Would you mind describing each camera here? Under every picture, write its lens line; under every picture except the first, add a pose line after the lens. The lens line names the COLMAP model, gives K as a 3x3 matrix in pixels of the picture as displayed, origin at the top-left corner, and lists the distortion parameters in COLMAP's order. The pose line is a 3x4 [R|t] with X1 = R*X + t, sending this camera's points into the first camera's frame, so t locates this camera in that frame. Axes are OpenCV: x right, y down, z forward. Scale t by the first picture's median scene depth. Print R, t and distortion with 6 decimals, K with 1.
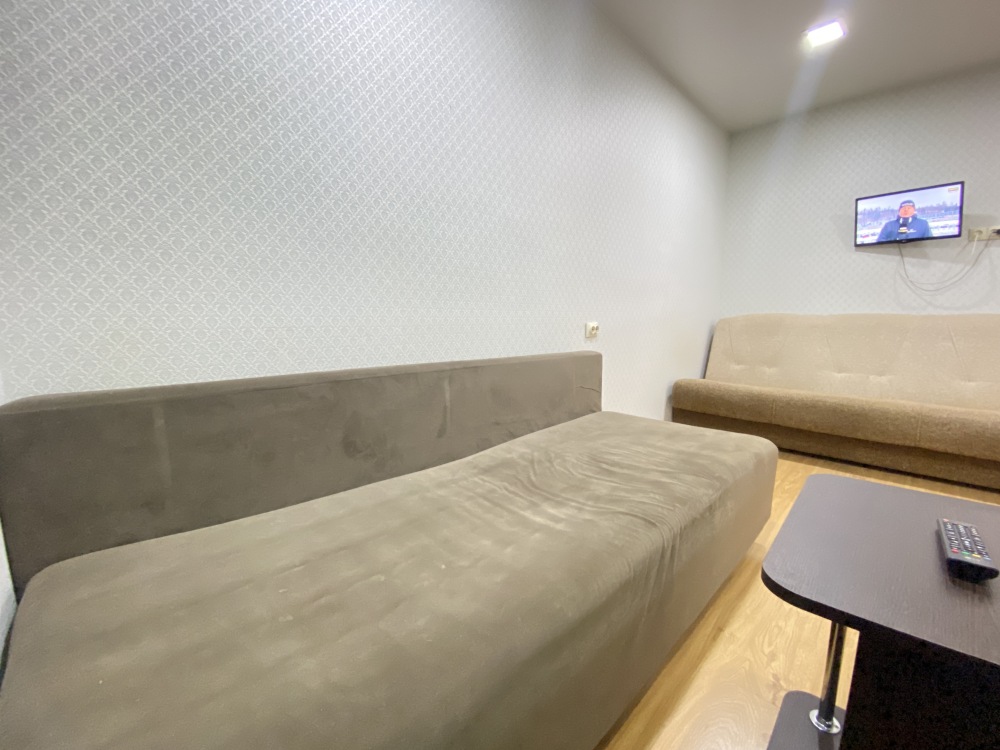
lens RADIAL K [[399.7, 0, 500.1], [0, 399.7, 375.8], [0, 0, 1]] dist [0.022370, -0.022272]
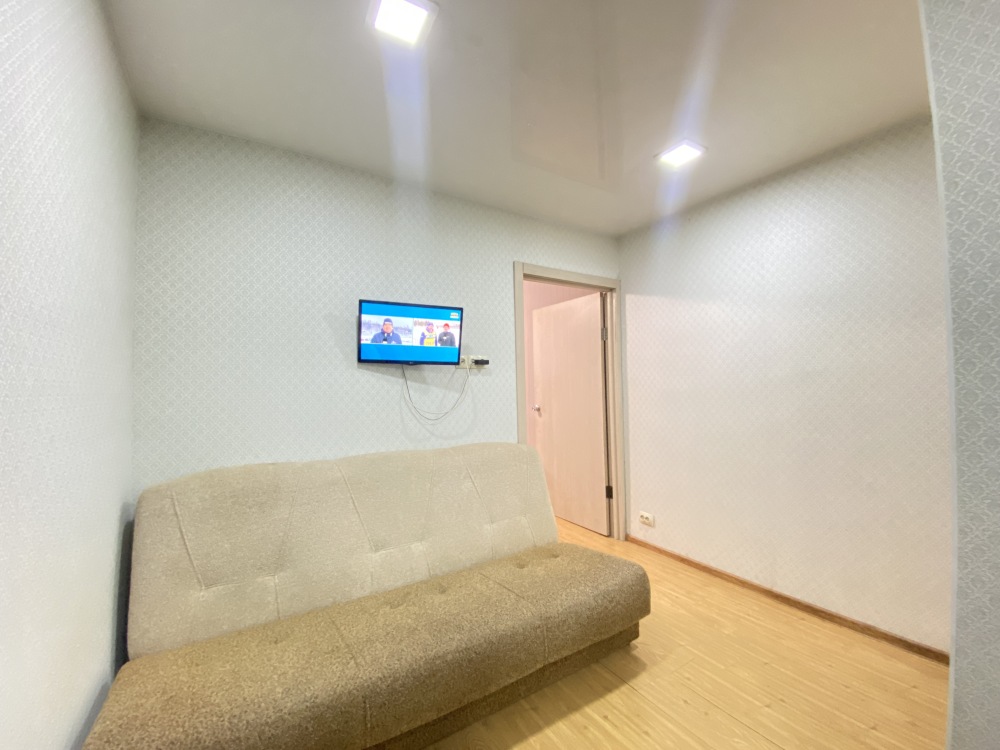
lens RADIAL K [[403.4, 0, 499.3], [0, 403.4, 370.7], [0, 0, 1]] dist [0.025599, -0.024203]
pose [[0.202948, 0.047943, 0.978015, 0.502955], [0.147839, 0.985851, -0.079005, -0.490504], [-0.967965, 0.160622, 0.192989, 1.427562]]
